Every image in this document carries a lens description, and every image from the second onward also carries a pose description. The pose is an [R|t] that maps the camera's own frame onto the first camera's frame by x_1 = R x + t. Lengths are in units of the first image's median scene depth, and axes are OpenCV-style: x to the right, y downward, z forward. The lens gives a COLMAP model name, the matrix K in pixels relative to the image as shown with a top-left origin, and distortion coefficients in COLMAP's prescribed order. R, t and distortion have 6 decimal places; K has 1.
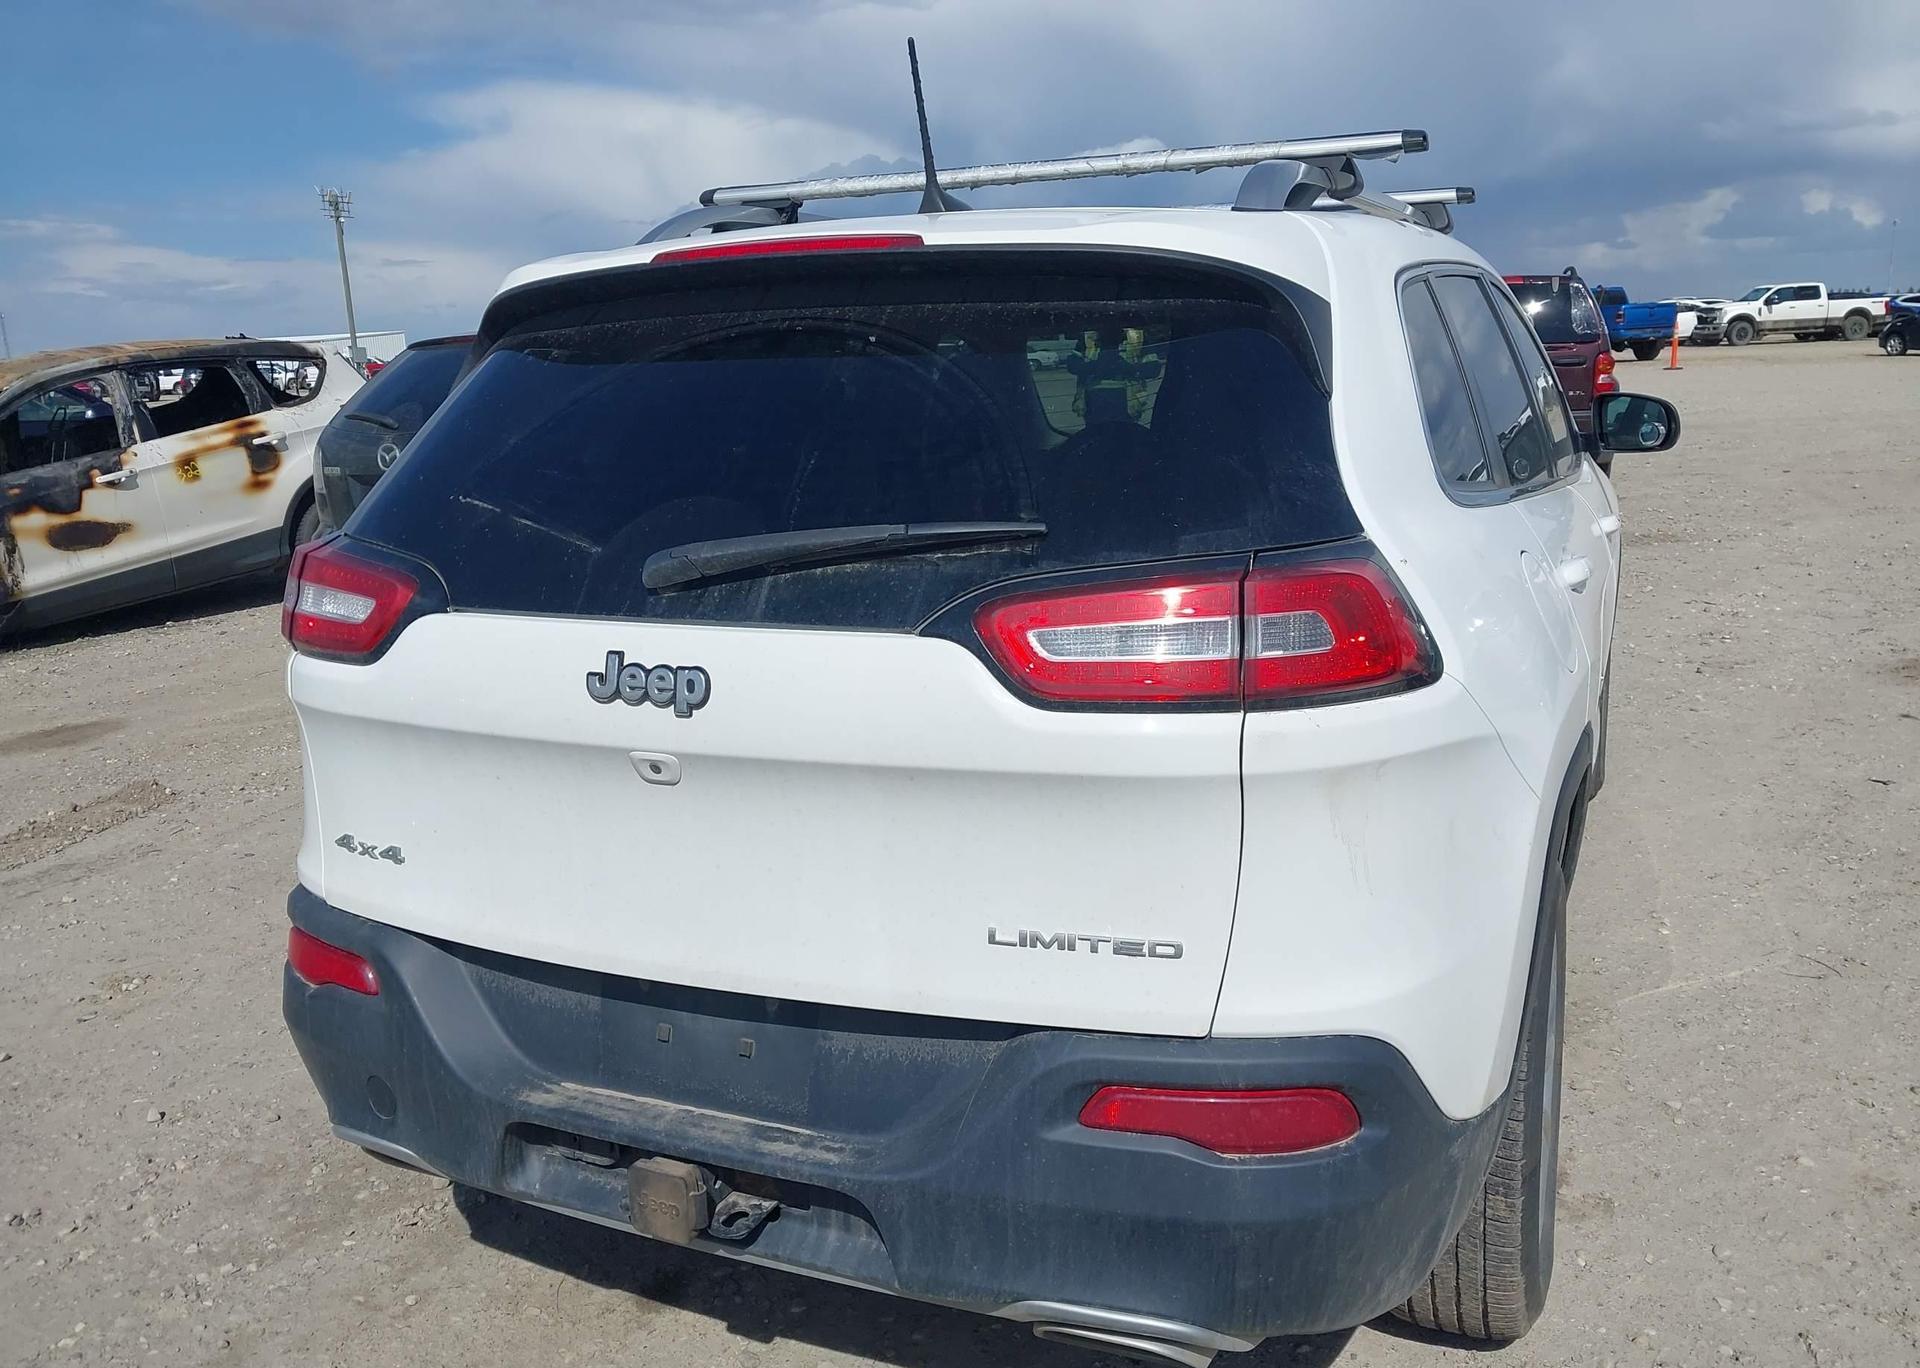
lens RADIAL K [[1700.2, 0, 900.2], [0, 1700.2, 689.5], [0, 0, 1]] dist [0.074853, -0.125462]
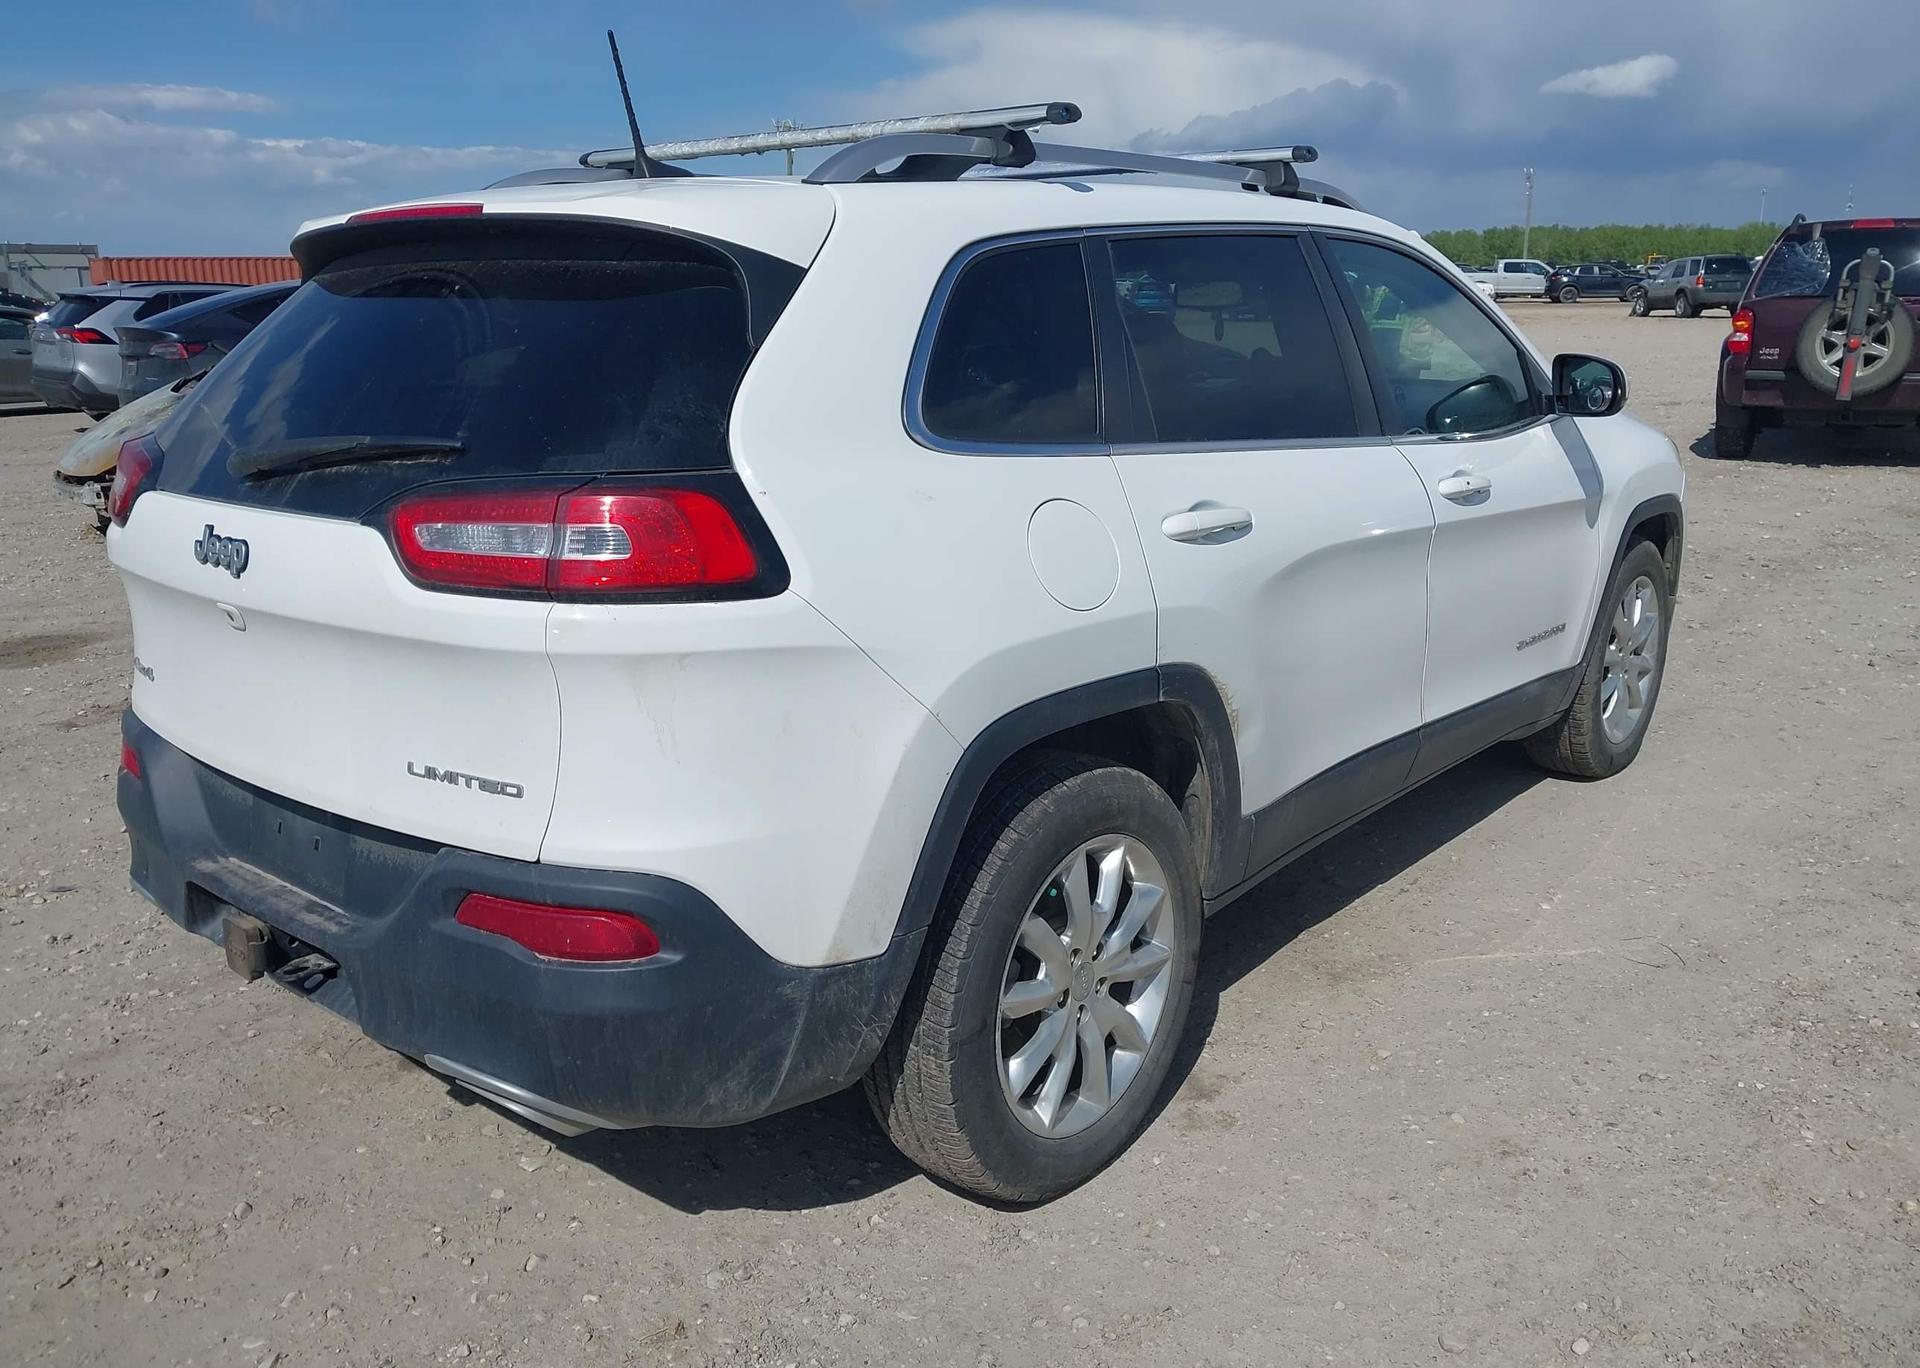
lens RADIAL K [[1700.2, 0, 900.2], [0, 1700.2, 689.5], [0, 0, 1]] dist [0.074853, -0.125462]
pose [[0.948468, 0.092324, -0.303126, 0.755732], [-0.079129, 0.995315, 0.055556, -0.011768], [0.306835, -0.028707, 0.951330, -0.095135]]
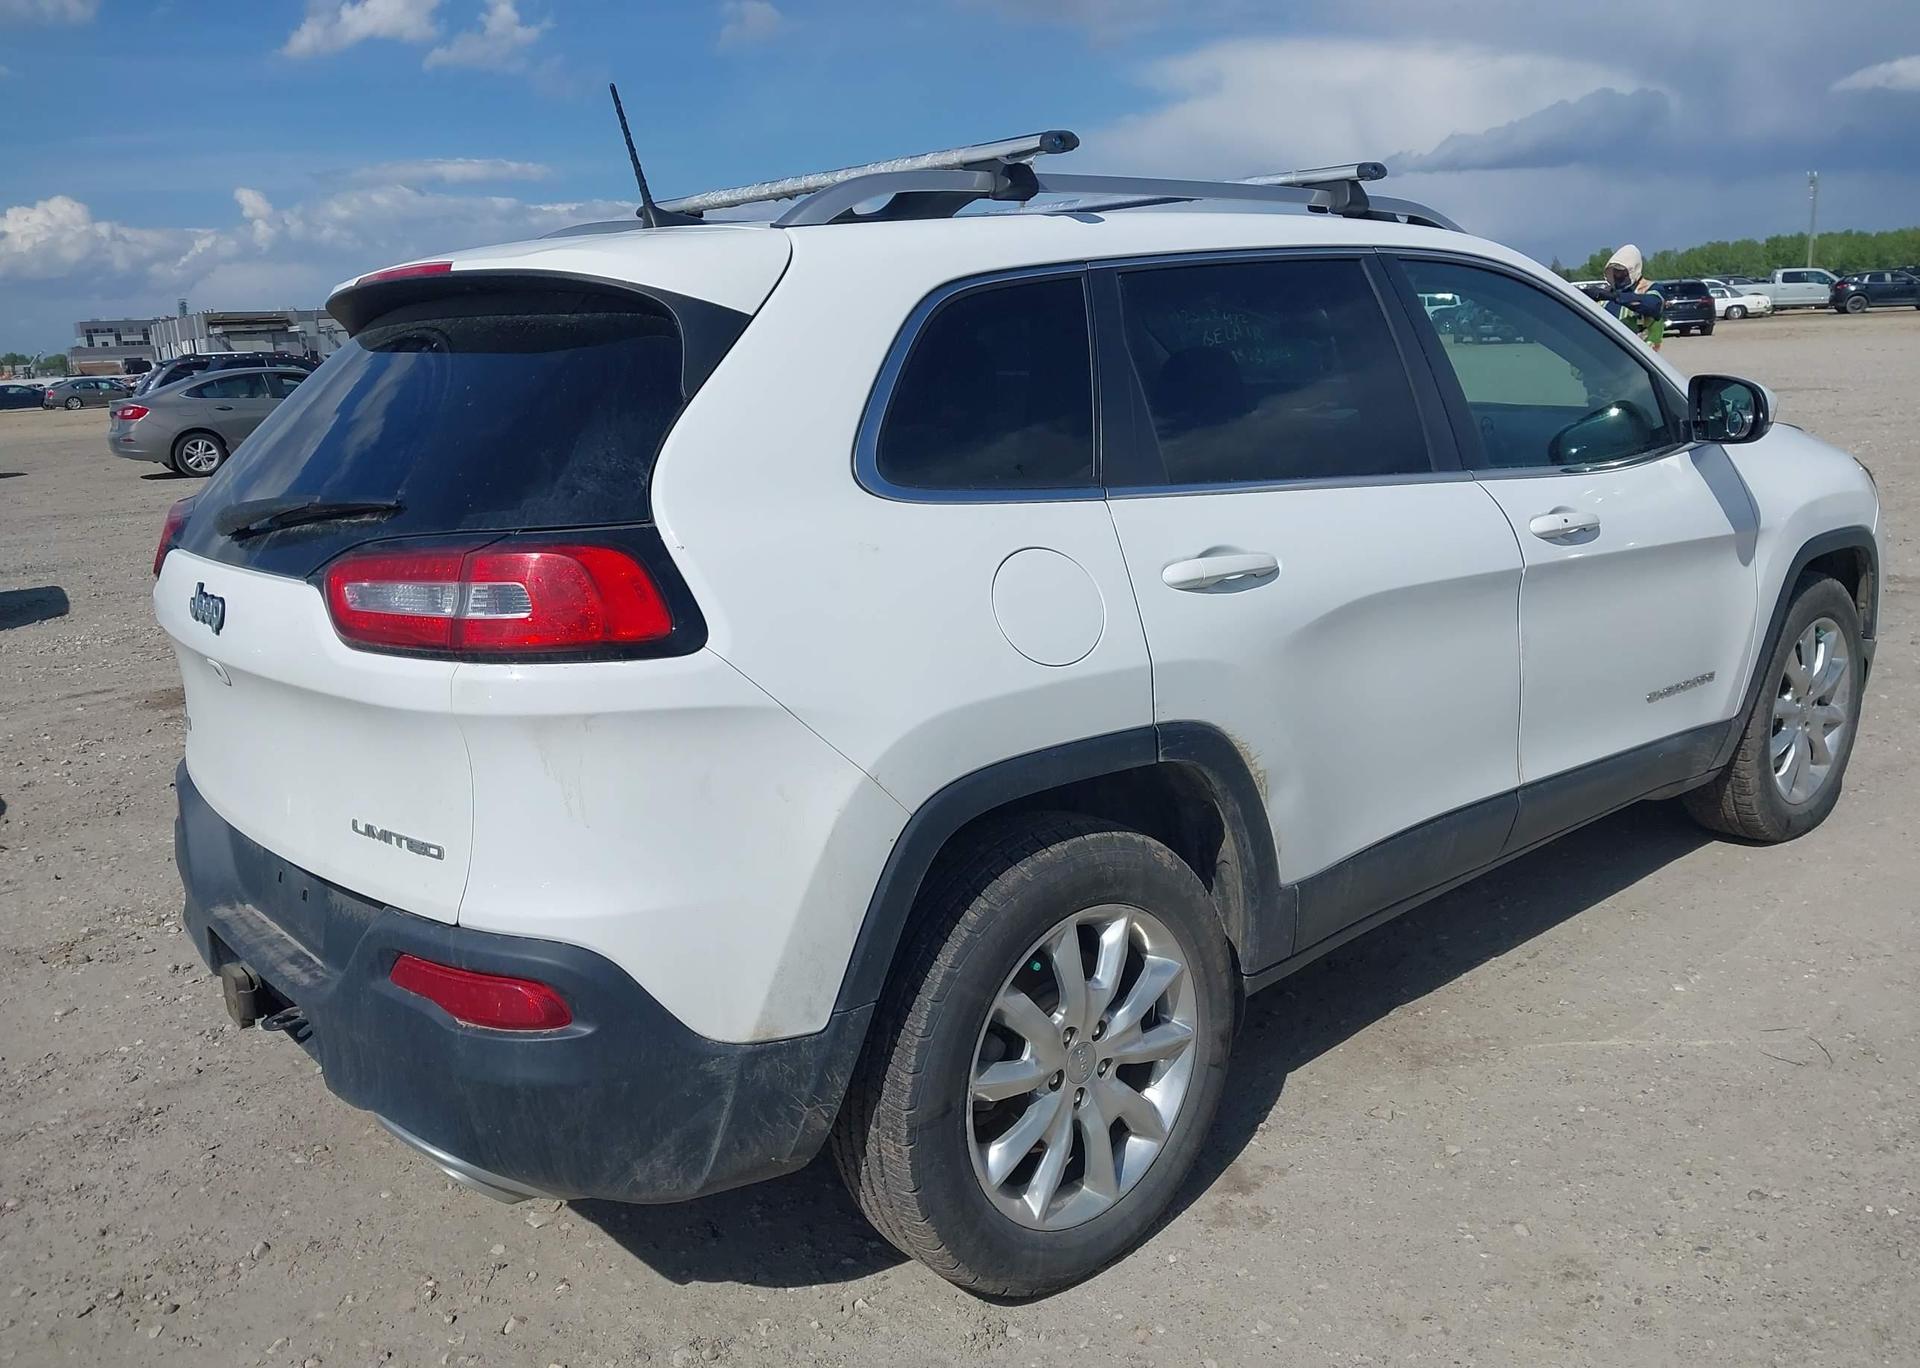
lens RADIAL K [[1686.0, 0, 876.5], [0, 1686.0, 673.0], [0, 0, 1]] dist [0.022552, -0.019977]
pose [[0.879900, 0.086219, -0.467271, 0.943521], [-0.075249, 0.996274, 0.042130, -0.048103], [0.469163, -0.001909, 0.883110, 0.068576]]
